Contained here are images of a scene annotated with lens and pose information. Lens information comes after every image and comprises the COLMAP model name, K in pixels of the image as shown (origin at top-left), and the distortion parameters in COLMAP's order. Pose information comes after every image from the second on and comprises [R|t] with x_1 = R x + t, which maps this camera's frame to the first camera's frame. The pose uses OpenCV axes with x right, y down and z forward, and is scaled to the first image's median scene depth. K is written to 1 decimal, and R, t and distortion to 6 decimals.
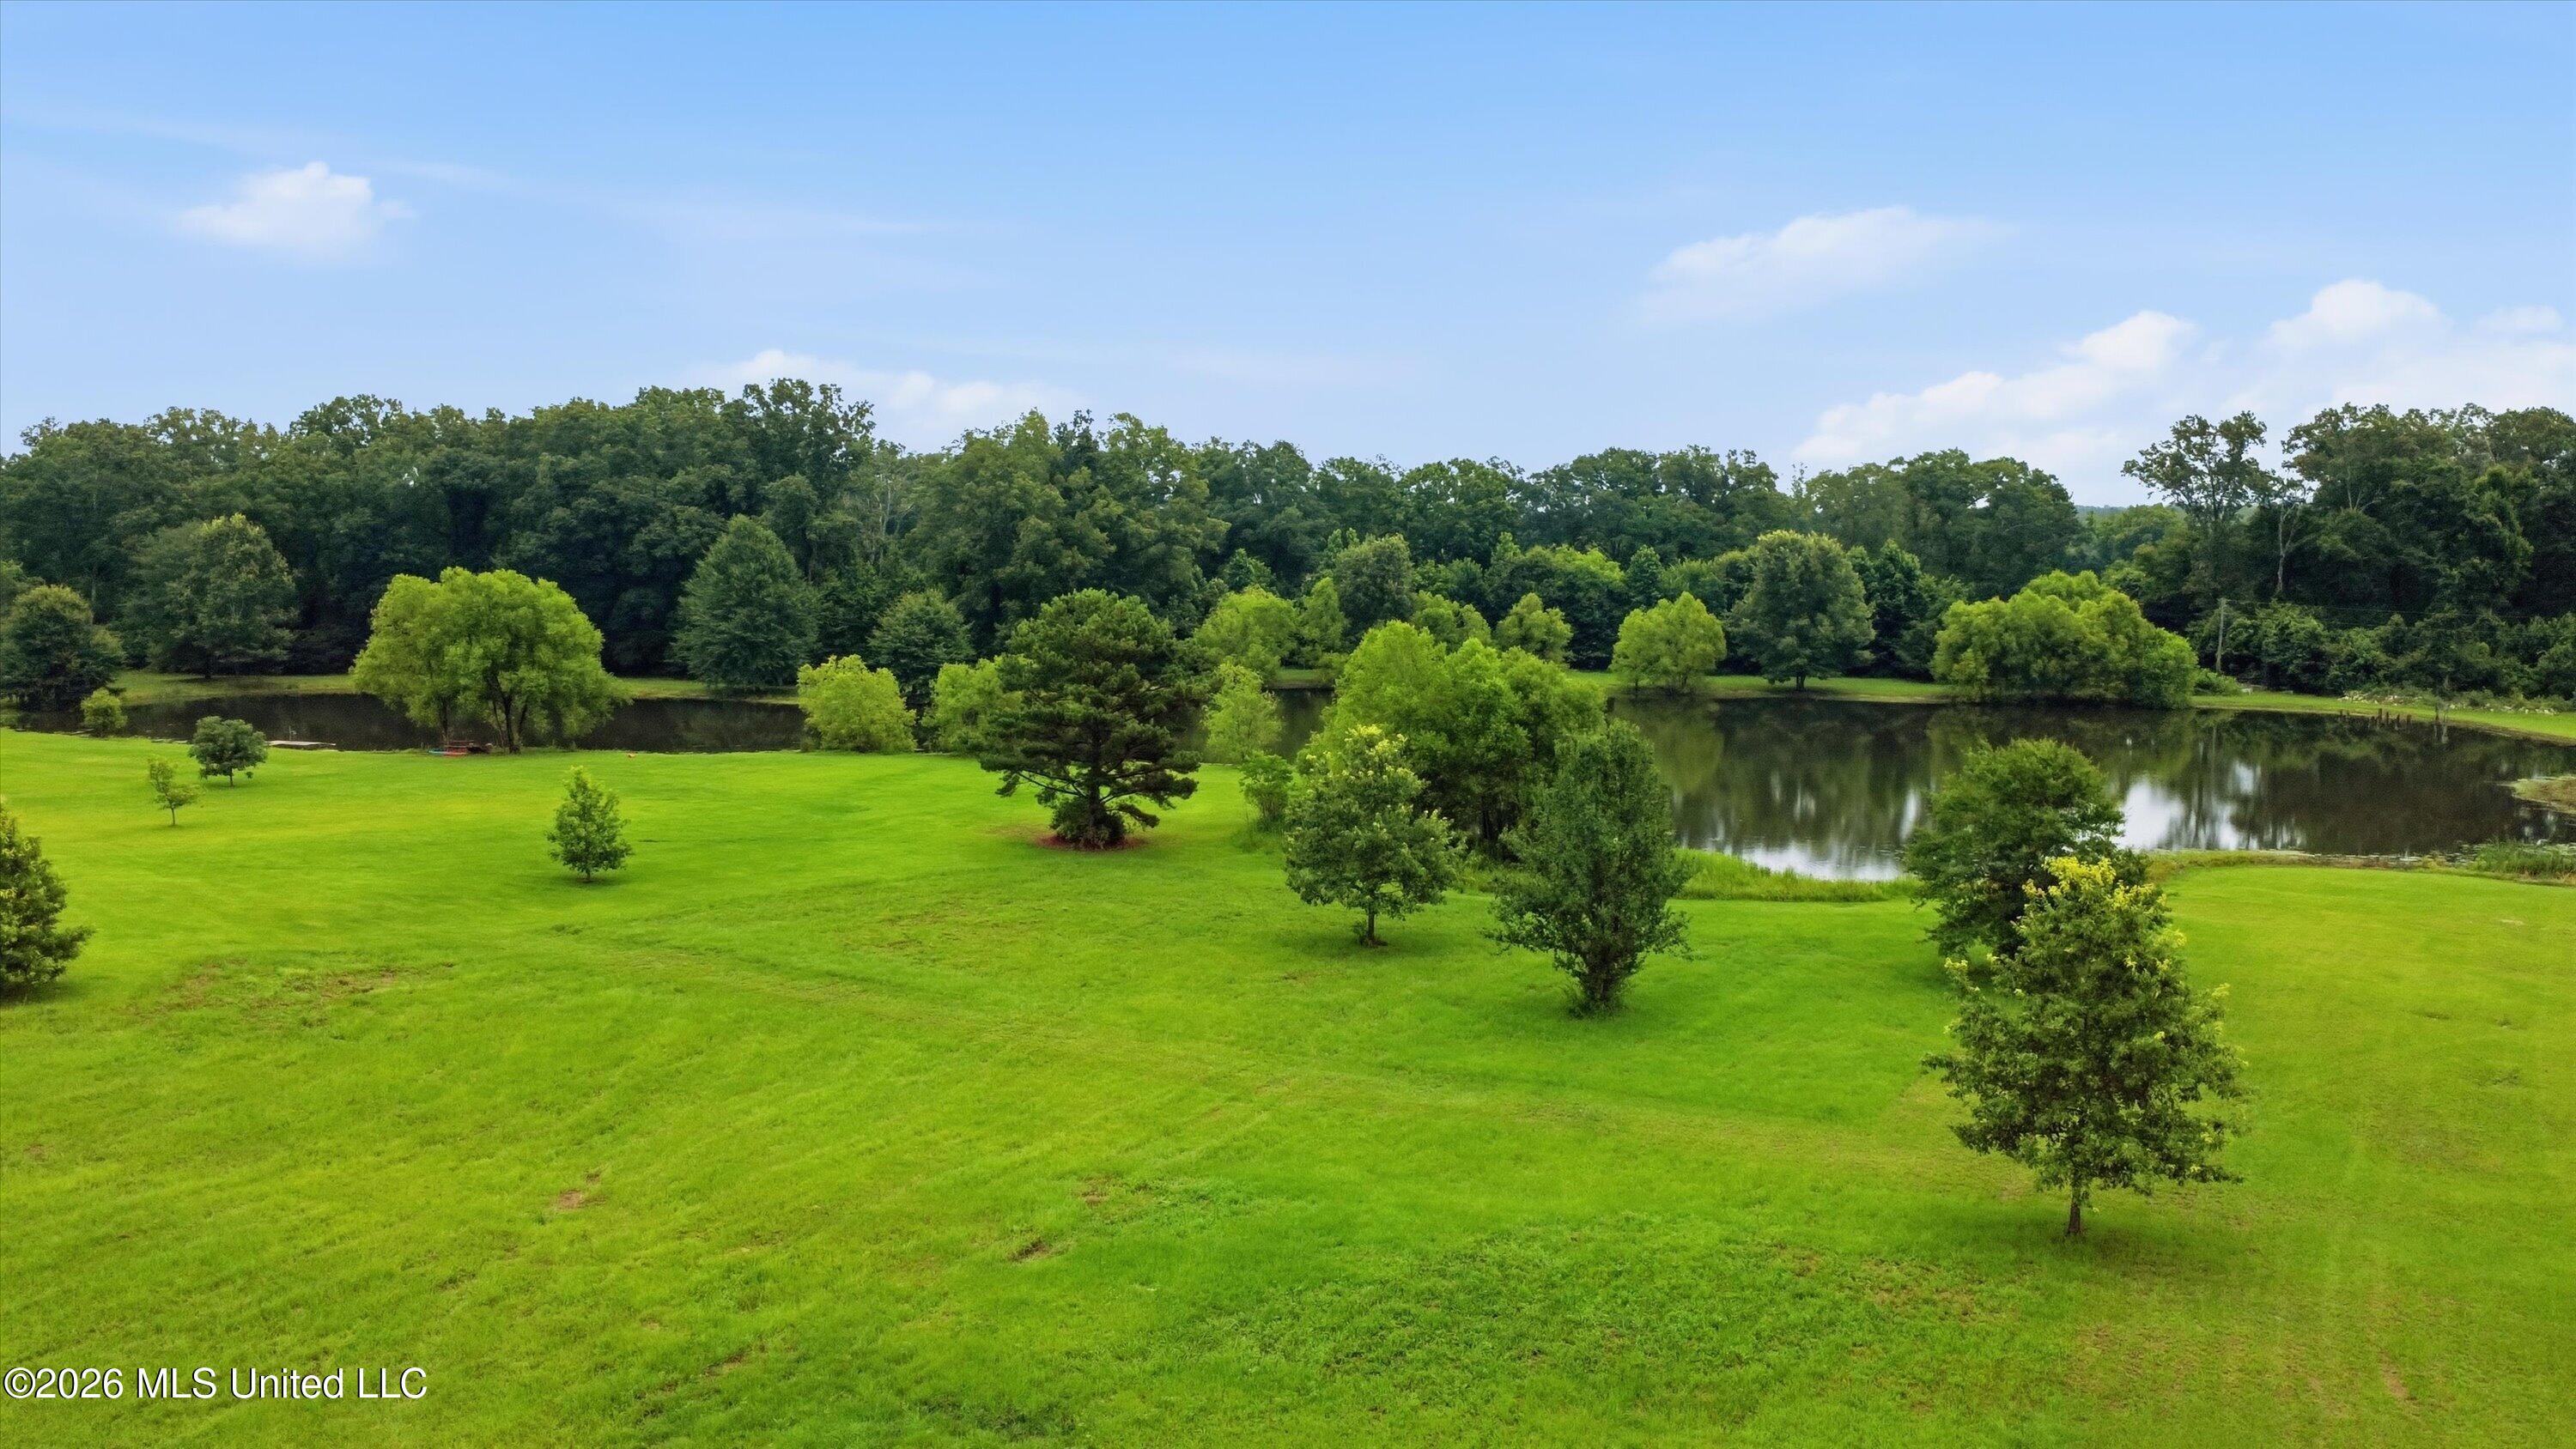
lens RADIAL K [[1877.3, 0, 1288.3], [0, 1877.3, 732.0], [0, 0, 1]] dist [-0.001253, -0.001611]
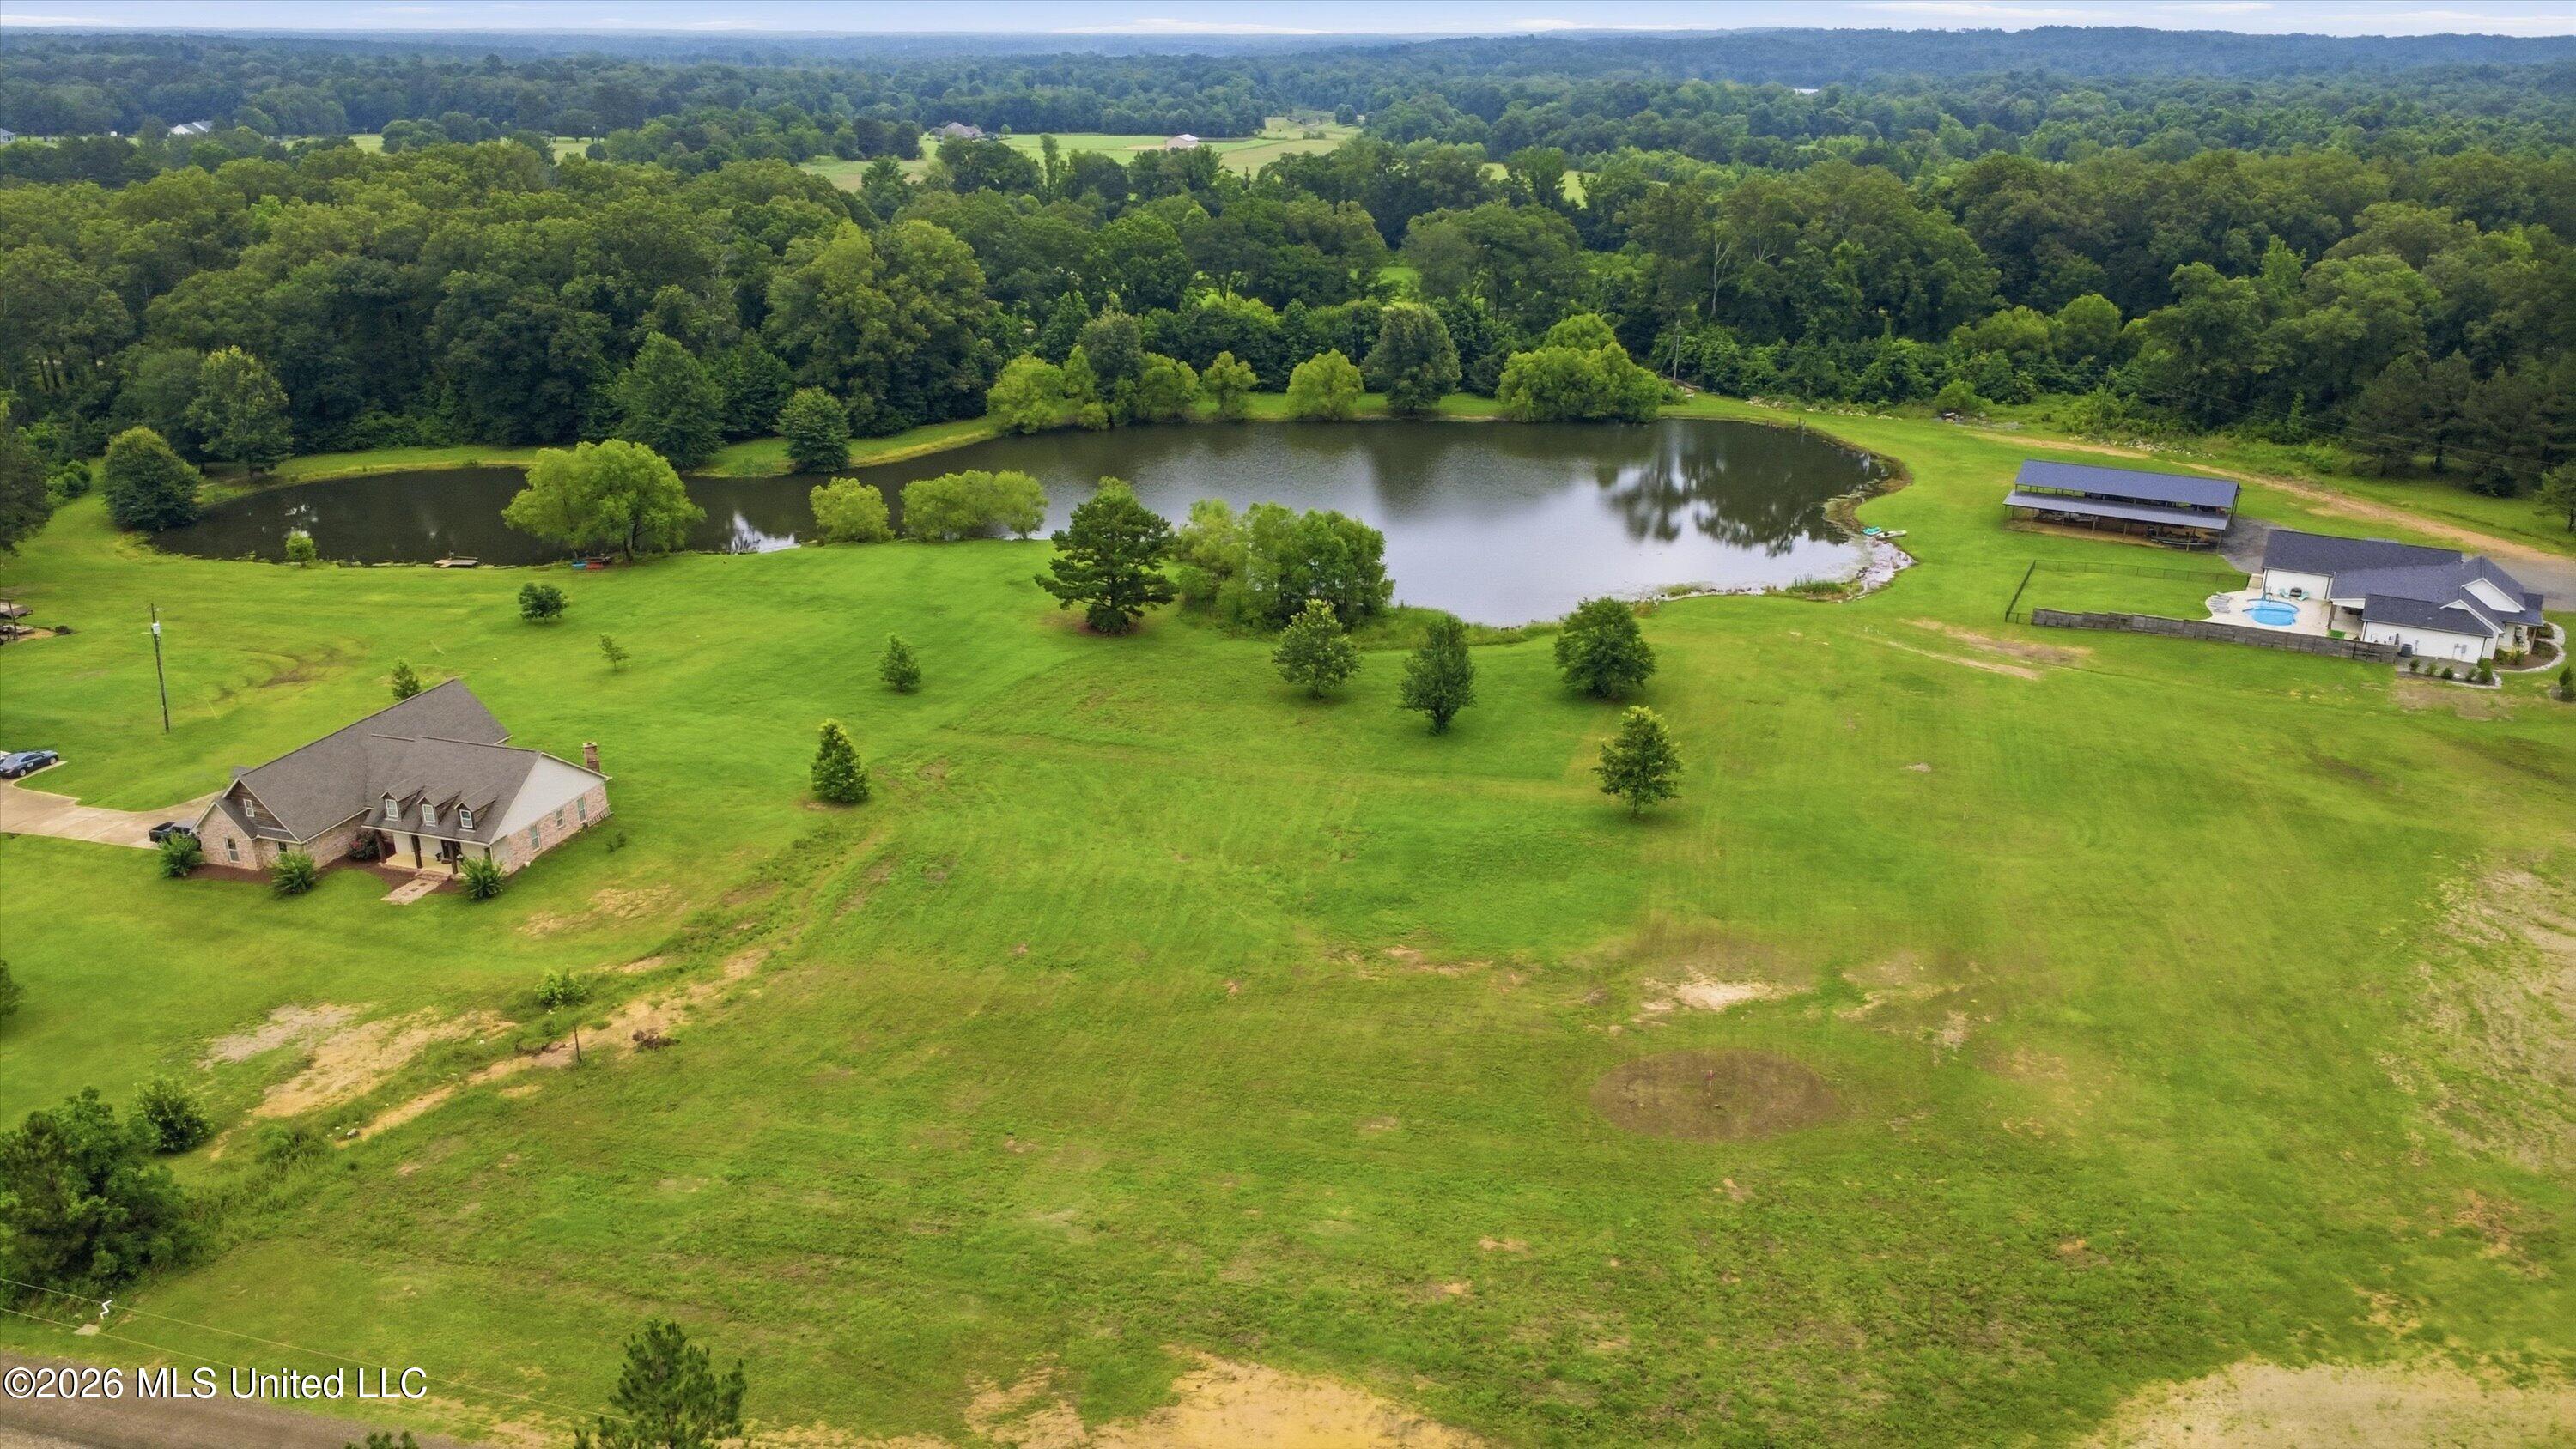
lens RADIAL K [[1877.3, 0, 1288.3], [0, 1877.3, 732.0], [0, 0, 1]] dist [-0.001253, -0.001611]
pose [[0.964374, -0.094096, 0.247244, -0.204997], [0.030340, 0.967776, 0.249977, -0.151853], [-0.262799, -0.233570, 0.936153, -0.399825]]
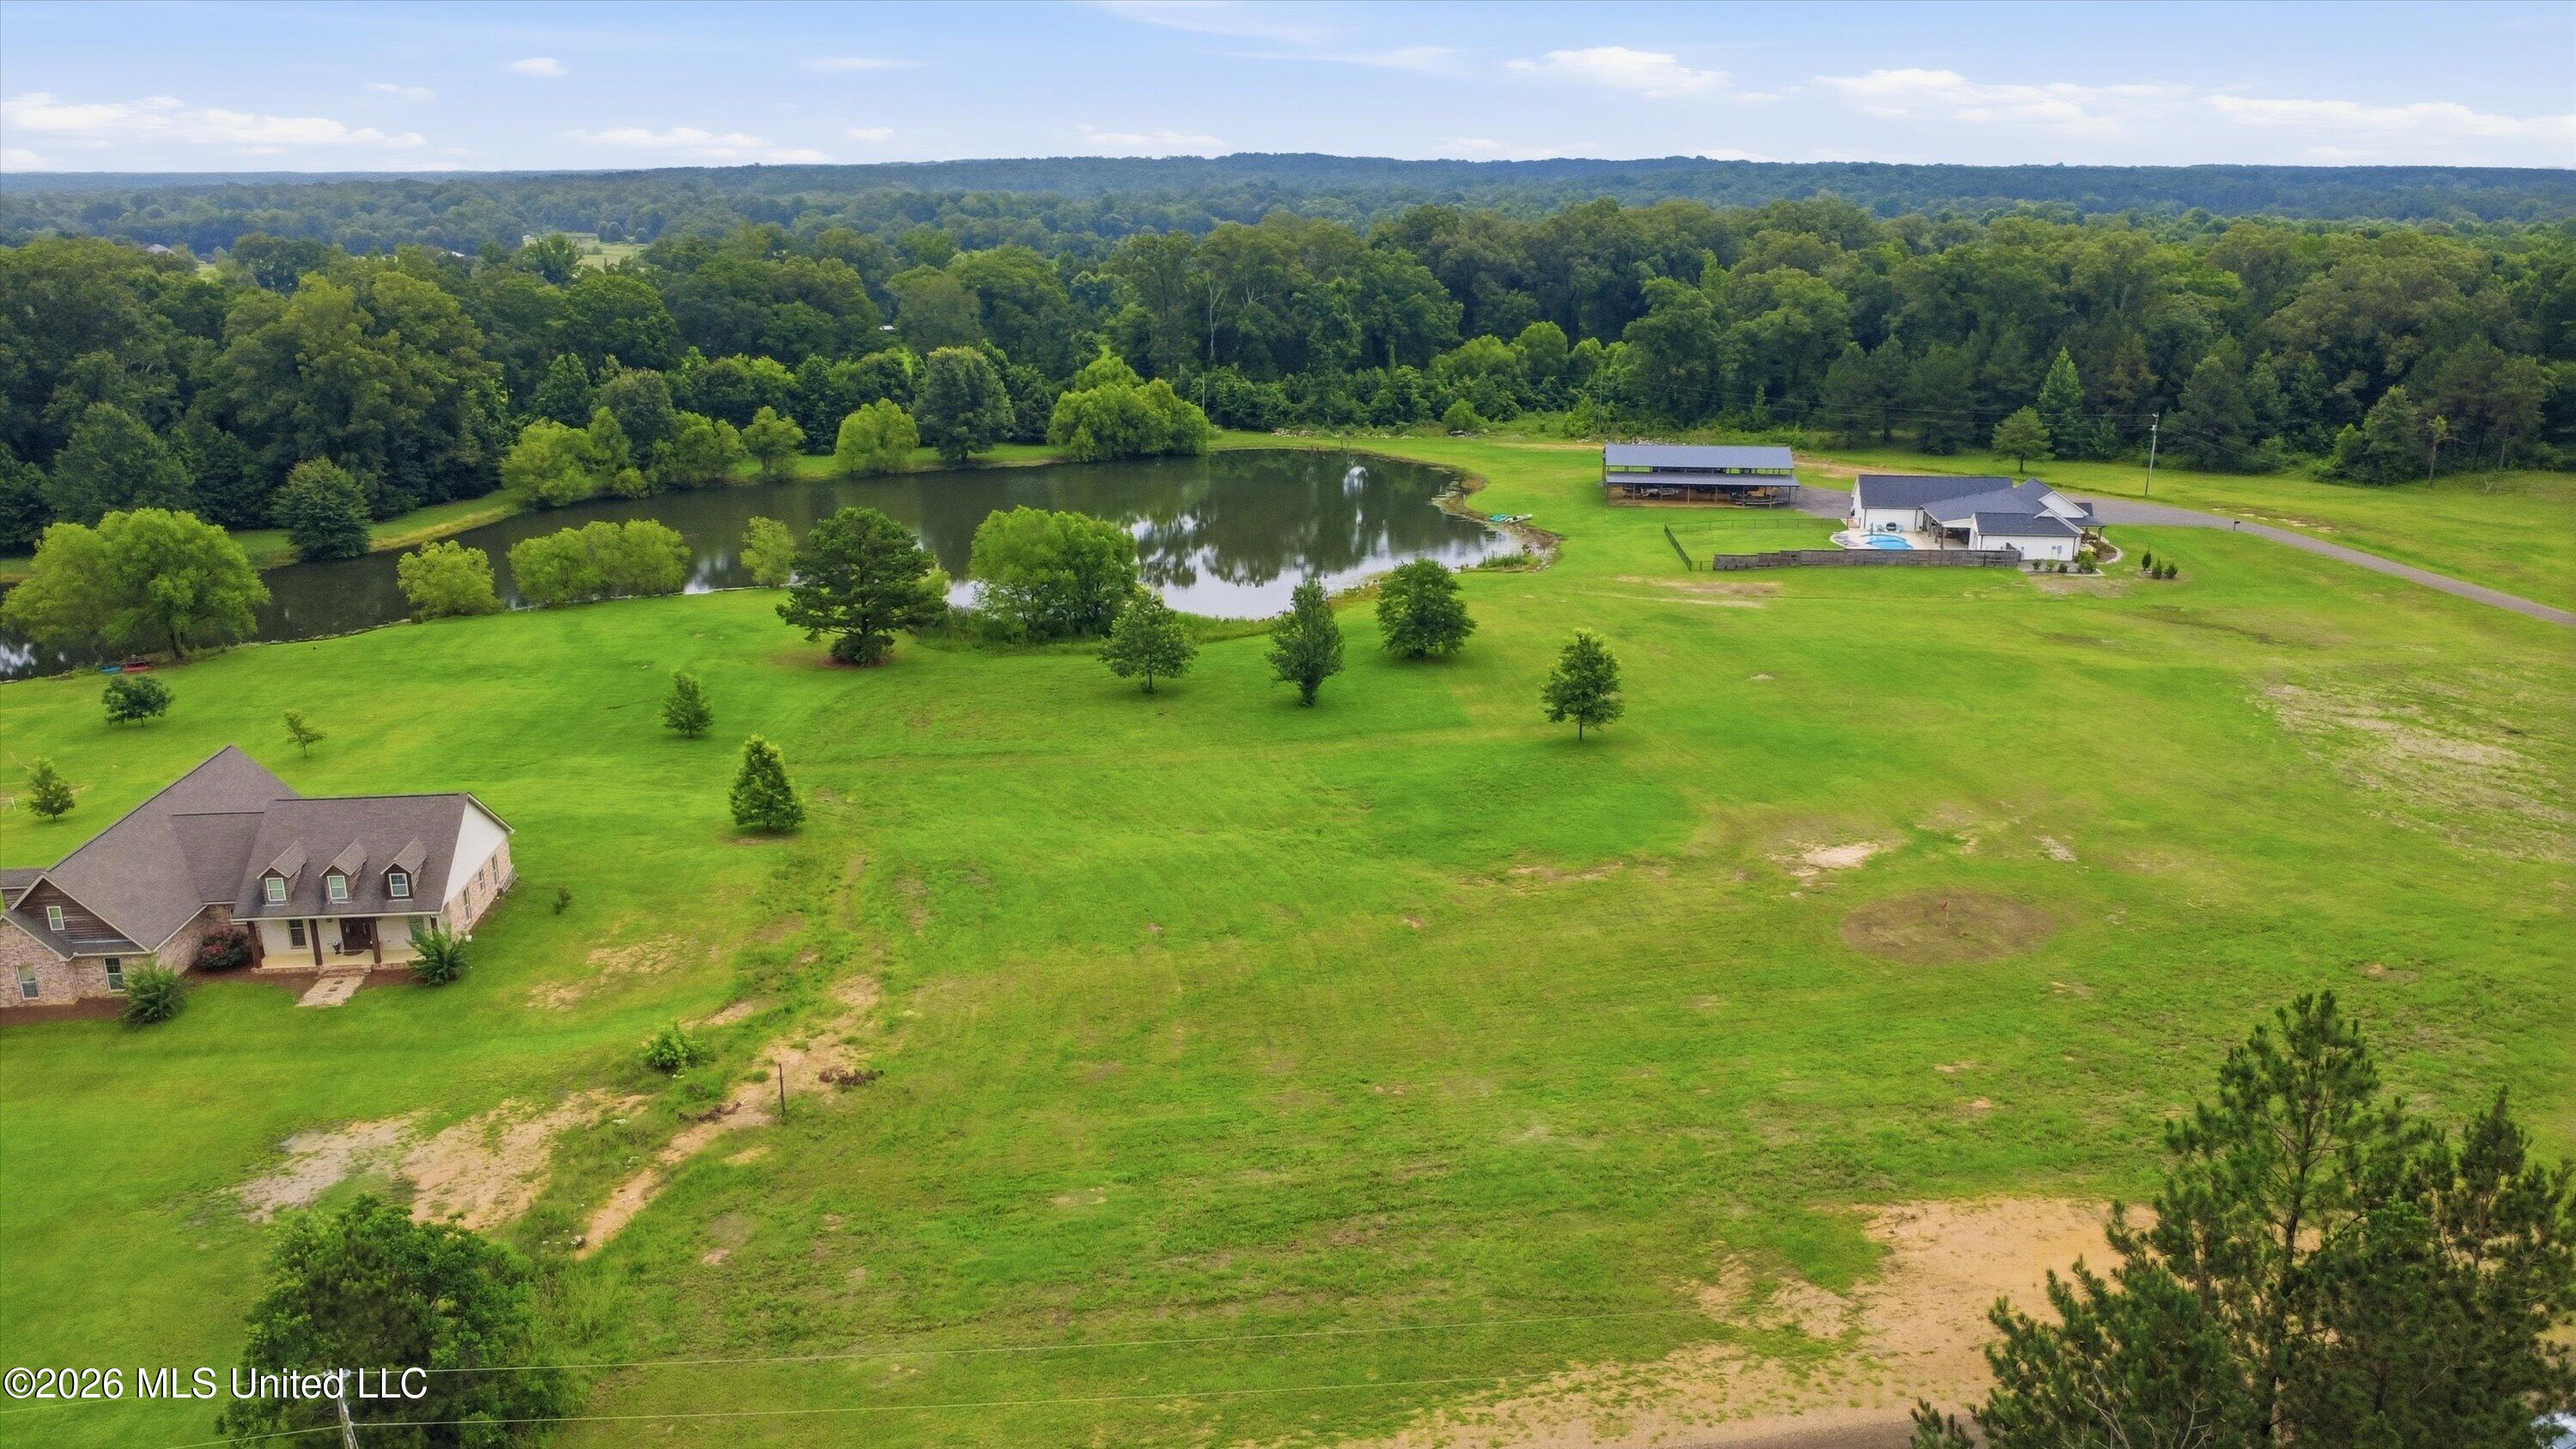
lens RADIAL K [[1877.3, 0, 1288.3], [0, 1877.3, 732.0], [0, 0, 1]] dist [-0.001253, -0.001611]
pose [[0.784301, -0.184638, 0.592267, -0.406815], [0.074016, 0.975715, 0.206162, -0.097613], [-0.615949, -0.117855, 0.778920, -0.261299]]
